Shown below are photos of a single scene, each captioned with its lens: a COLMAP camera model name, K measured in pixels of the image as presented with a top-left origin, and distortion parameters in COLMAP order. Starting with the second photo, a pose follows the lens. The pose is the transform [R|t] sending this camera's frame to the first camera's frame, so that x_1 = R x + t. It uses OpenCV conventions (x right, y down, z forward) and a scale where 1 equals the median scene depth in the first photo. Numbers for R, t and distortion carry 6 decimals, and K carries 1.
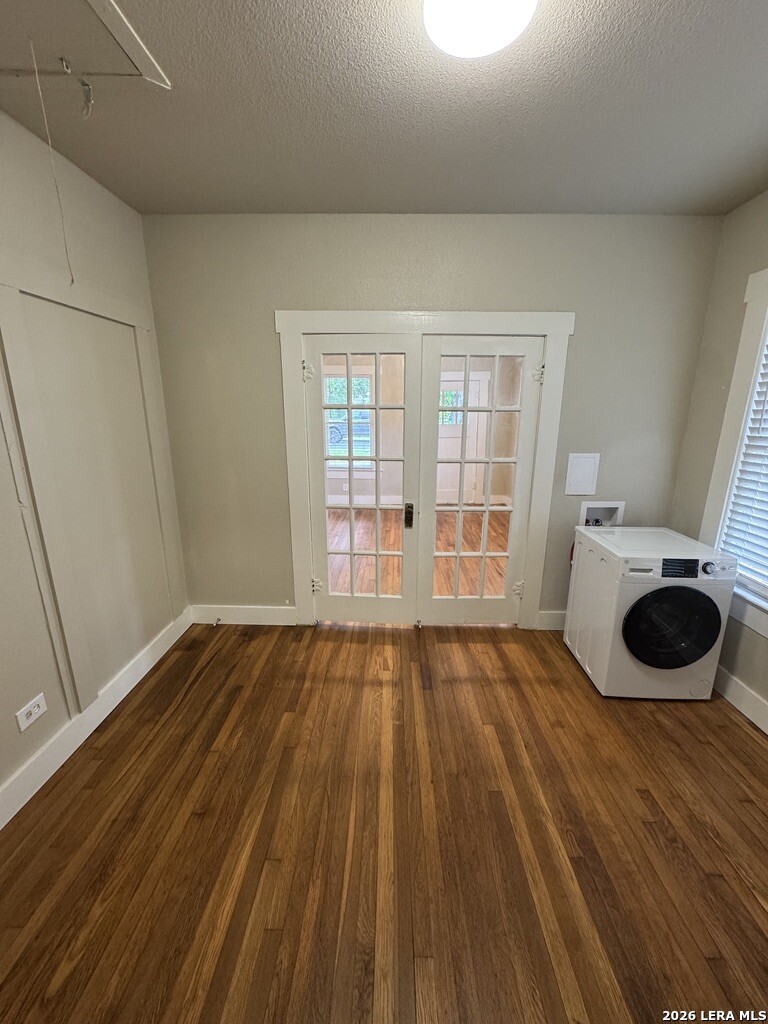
lens RADIAL K [[408.6, 0, 385.3], [0, 408.6, 513.4], [0, 0, 1]] dist [0.000275, 0.000108]
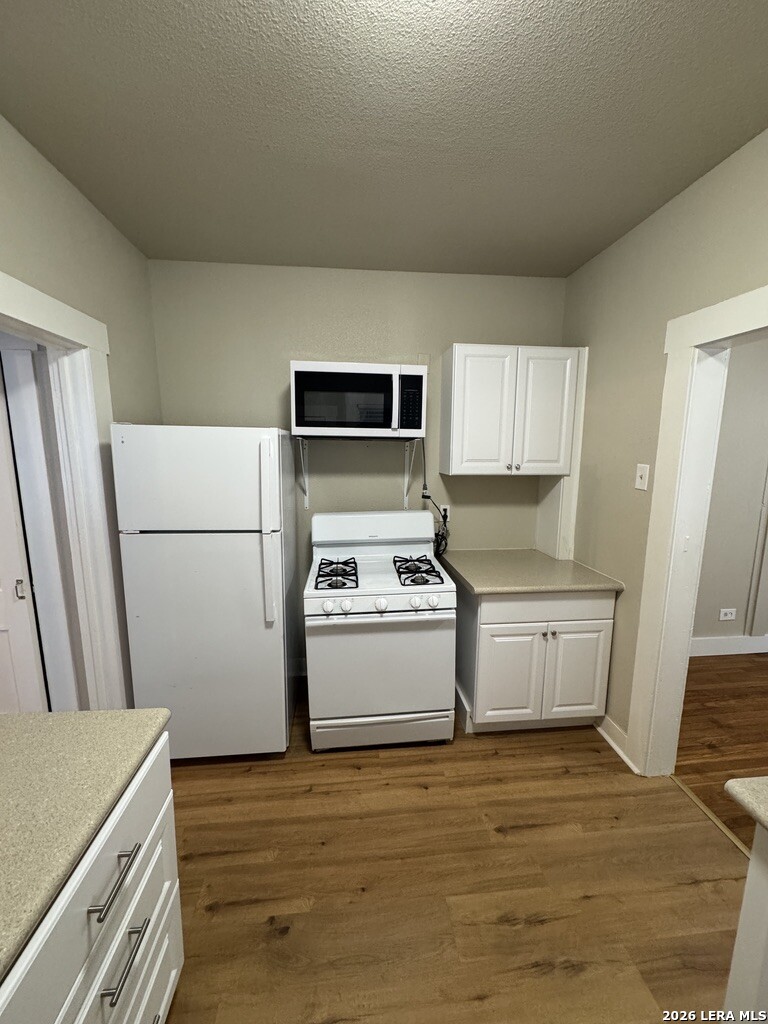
lens RADIAL K [[408.6, 0, 385.3], [0, 408.6, 513.4], [0, 0, 1]] dist [0.000275, 0.000108]
pose [[0.120268, 0.157000, -0.980248, 0.553353], [-0.248134, 0.960828, 0.123445, 0.166197], [0.961231, 0.228386, 0.154514, -0.704751]]
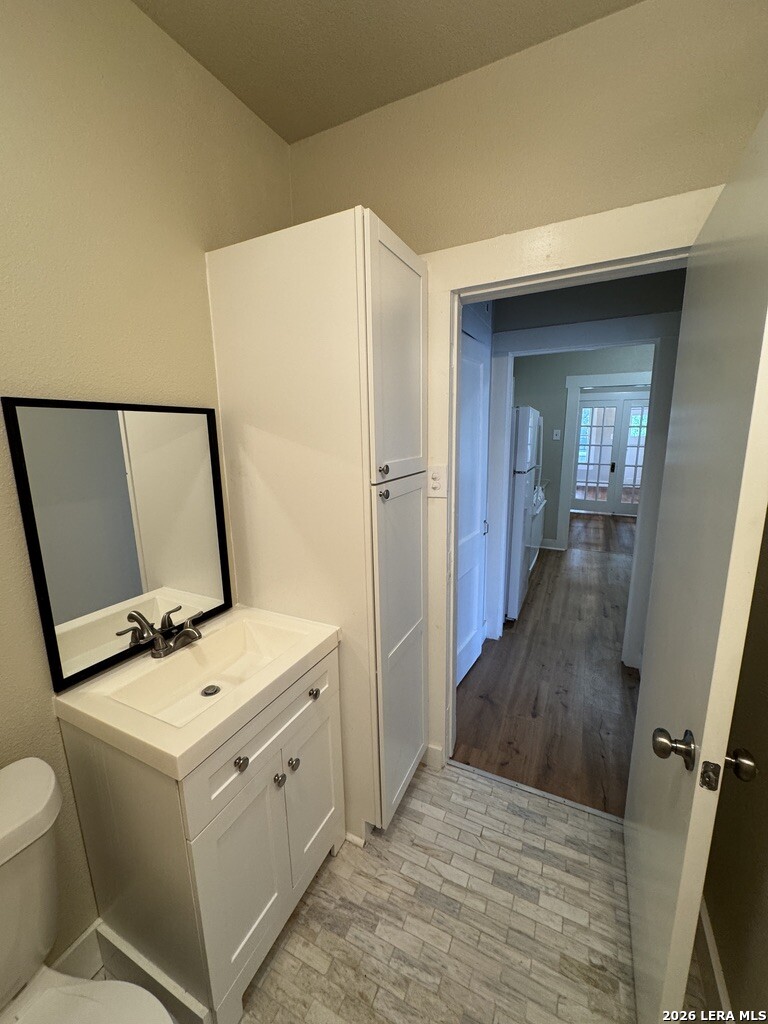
lens RADIAL K [[408.6, 0, 385.3], [0, 408.6, 513.4], [0, 0, 1]] dist [0.000275, 0.000108]
pose [[0.905141, 0.063822, -0.420293, -0.167327], [-0.083186, 0.996144, -0.027885, 0.655993], [0.416893, 0.060203, 0.906960, -2.545939]]
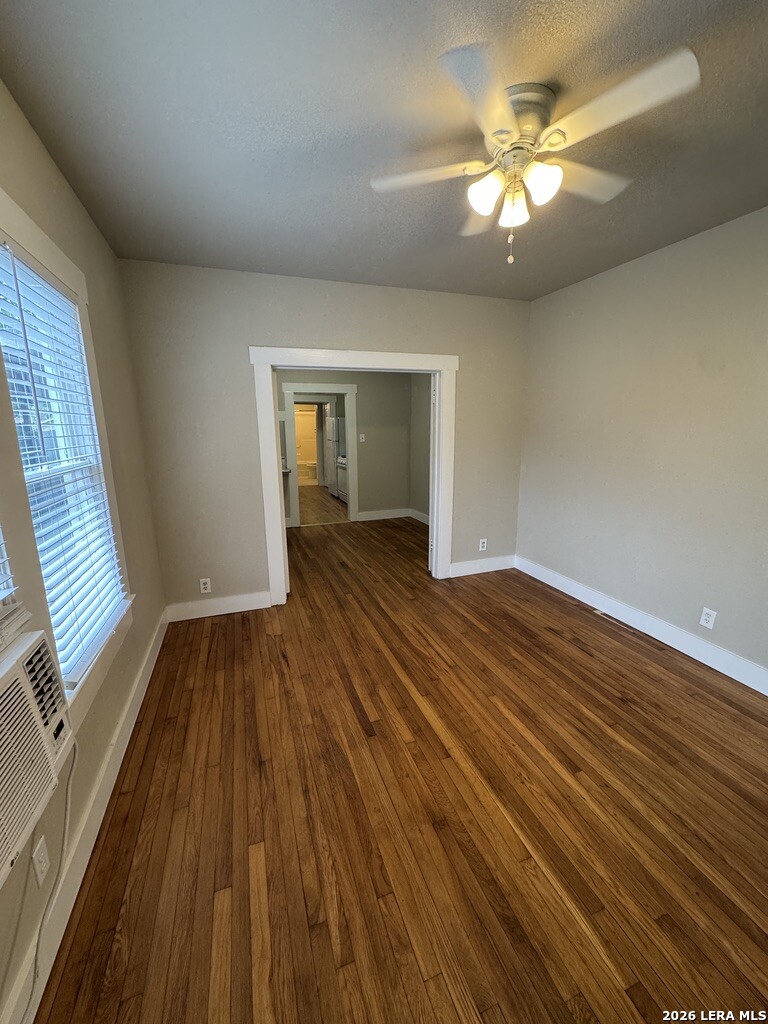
lens RADIAL K [[408.6, 0, 385.3], [0, 408.6, 513.4], [0, 0, 1]] dist [0.000275, 0.000108]
pose [[-0.931070, 0.080521, -0.355845, 0.668554], [-0.086980, 0.898229, 0.430836, -0.741929], [0.354322, 0.432090, -0.829310, 2.941751]]
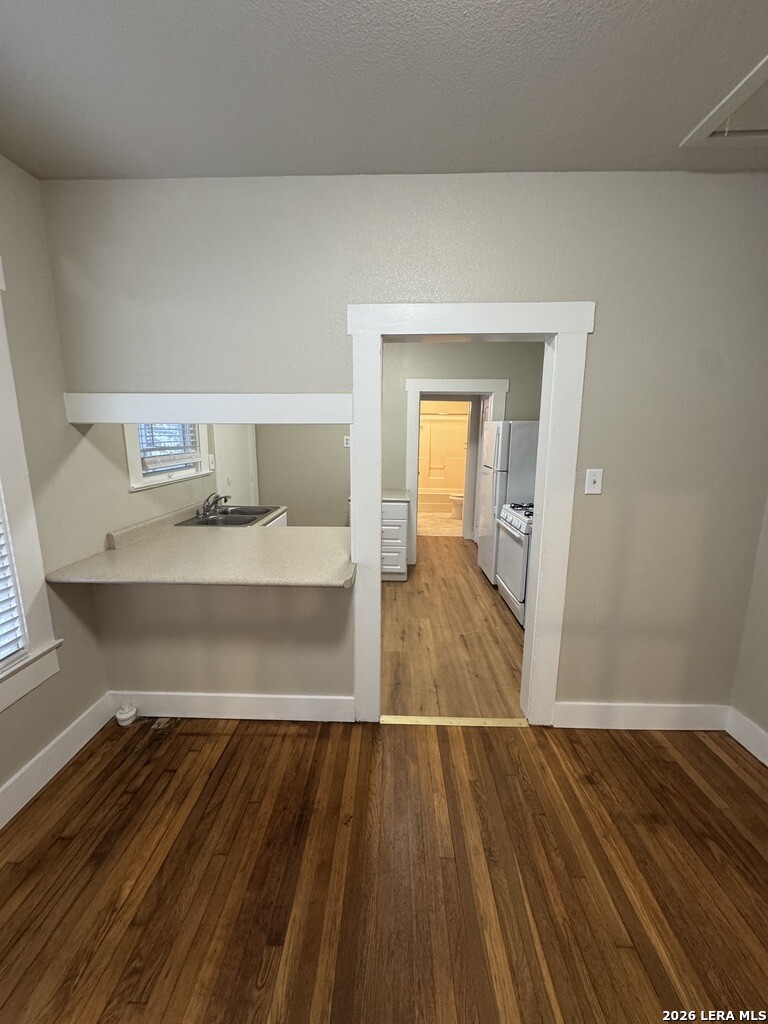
lens RADIAL K [[408.6, 0, 385.3], [0, 408.6, 513.4], [0, 0, 1]] dist [0.000275, 0.000108]
pose [[-0.999959, -0.007350, 0.005365, 0.164818], [-0.004383, 0.905734, 0.423825, -0.243835], [-0.007974, 0.423784, -0.905728, 0.974389]]
